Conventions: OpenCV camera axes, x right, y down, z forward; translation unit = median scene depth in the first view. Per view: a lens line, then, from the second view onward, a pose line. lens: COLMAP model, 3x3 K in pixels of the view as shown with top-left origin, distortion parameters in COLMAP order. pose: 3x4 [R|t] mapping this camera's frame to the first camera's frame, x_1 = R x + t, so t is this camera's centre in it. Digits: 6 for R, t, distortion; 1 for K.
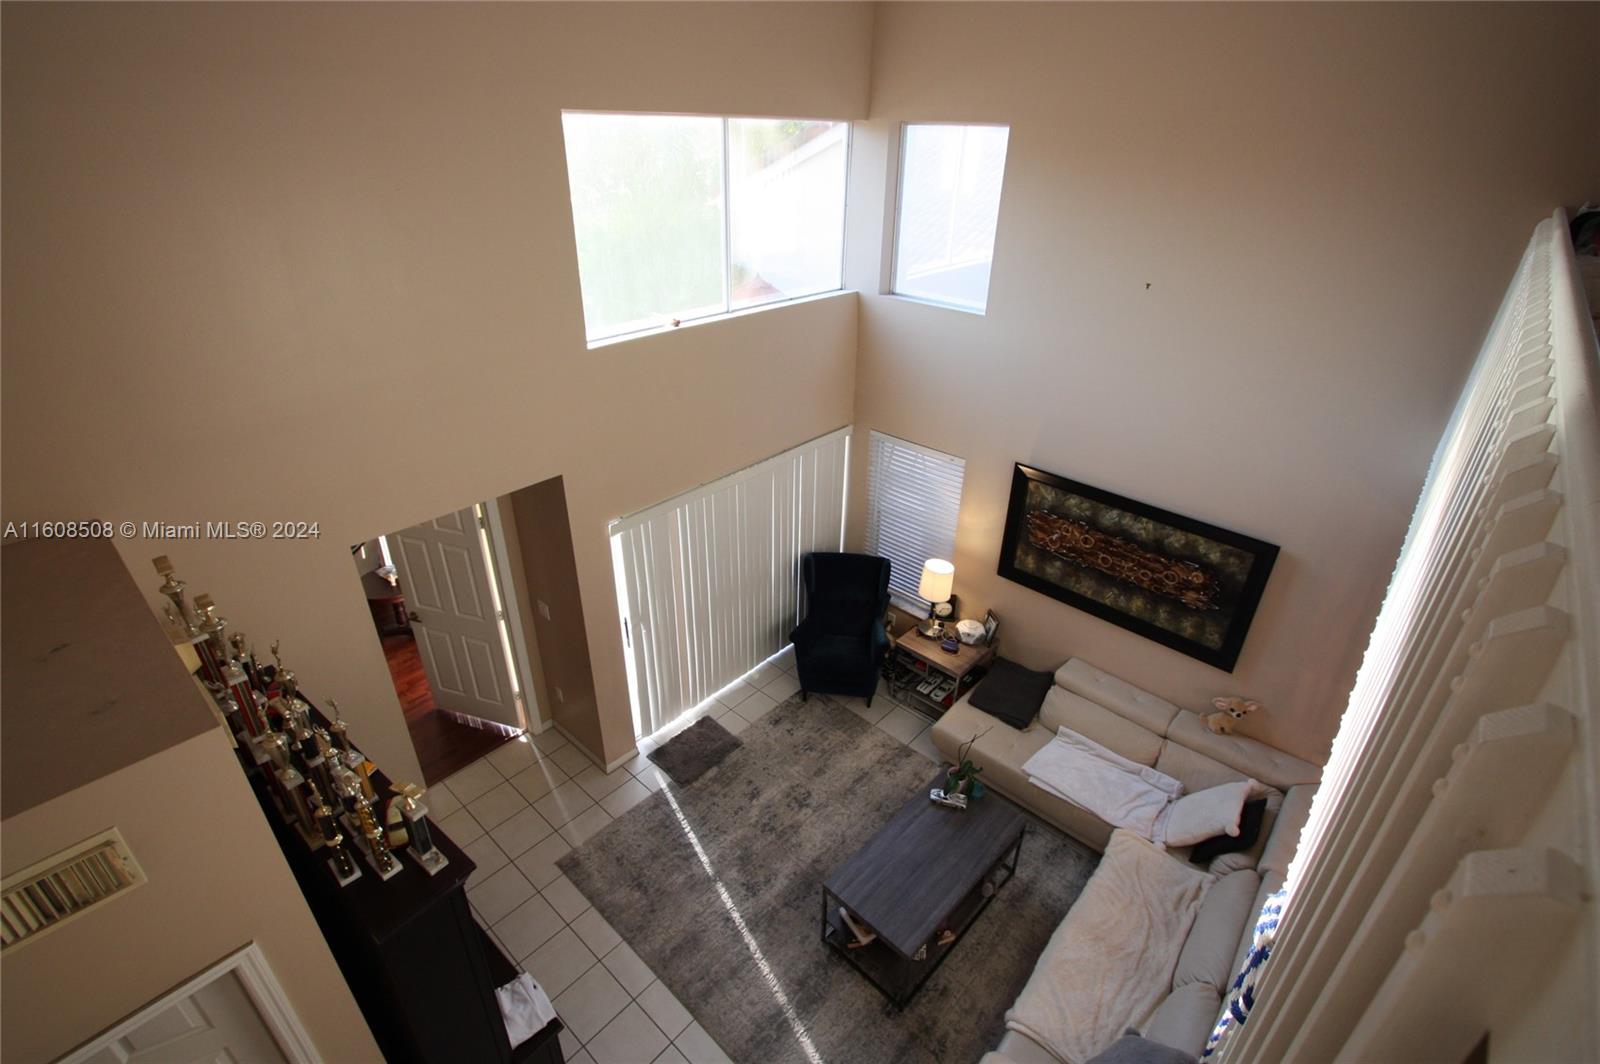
lens RADIAL K [[747.6, 0, 808.3], [0, 747.6, 527.2], [0, 0, 1]] dist [-0.018316, 0.004614]
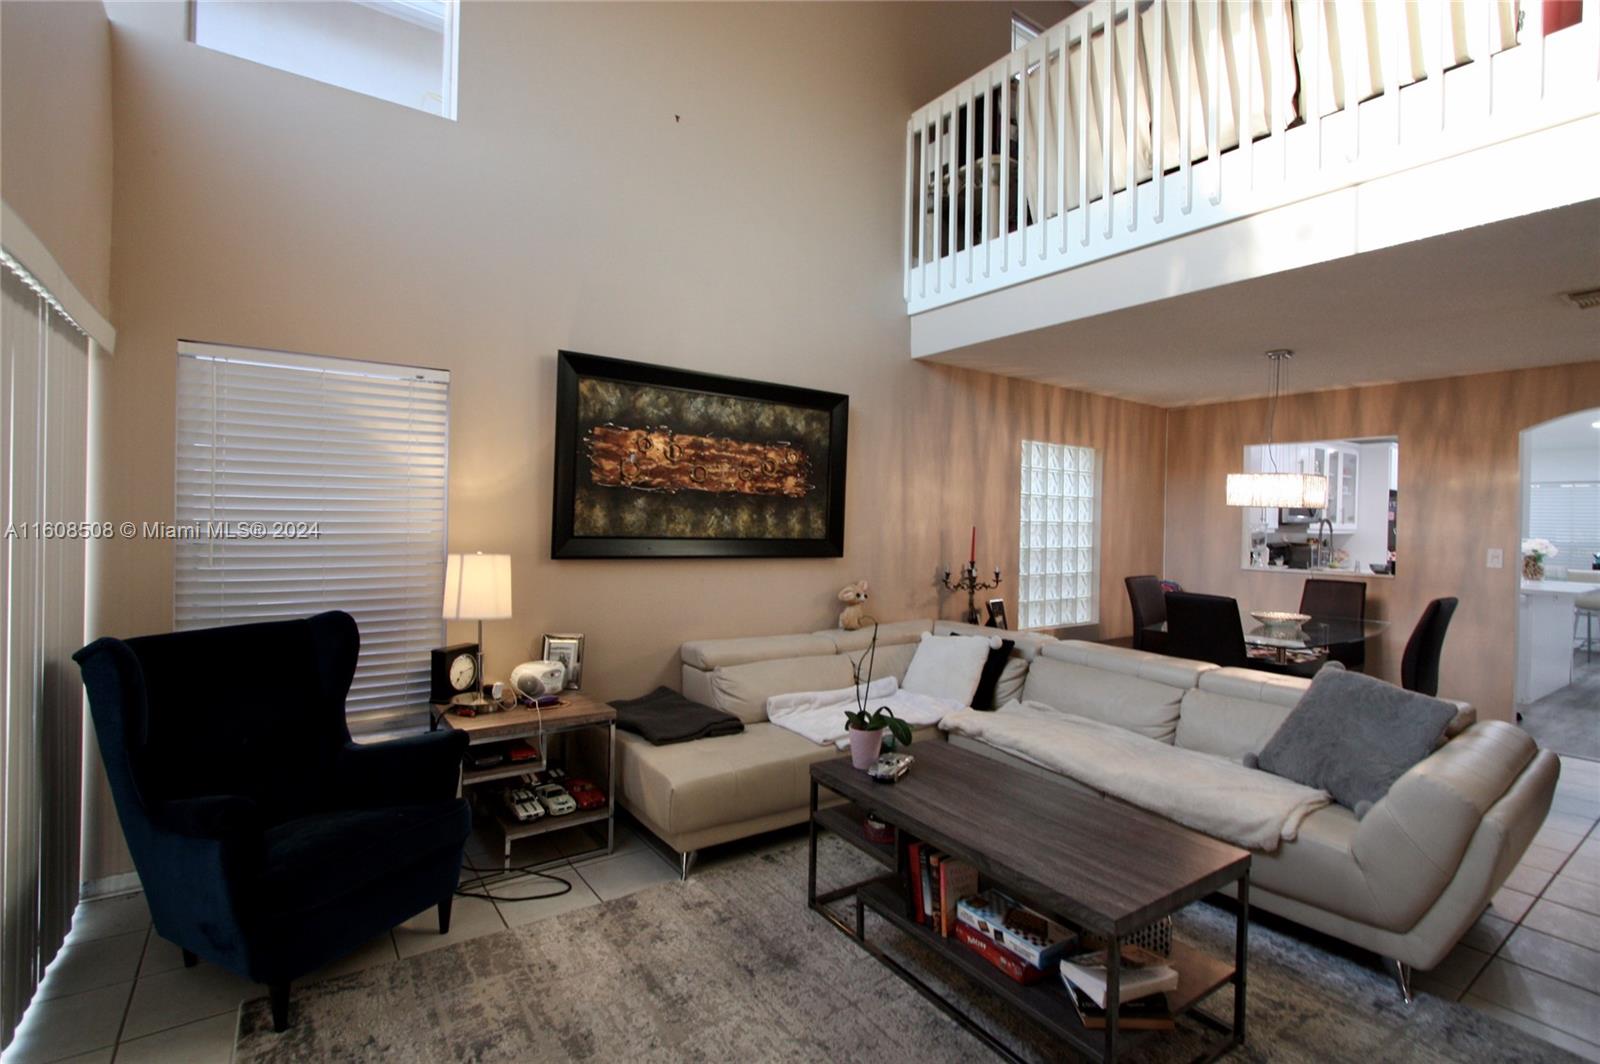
lens RADIAL K [[747.6, 0, 808.3], [0, 747.6, 527.2], [0, 0, 1]] dist [-0.018316, 0.004614]
pose [[0.214368, -0.023684, 0.976466, -0.323866], [0.455820, 0.886598, -0.078564, 0.207533], [-0.863872, 0.461934, 0.200854, 0.795287]]
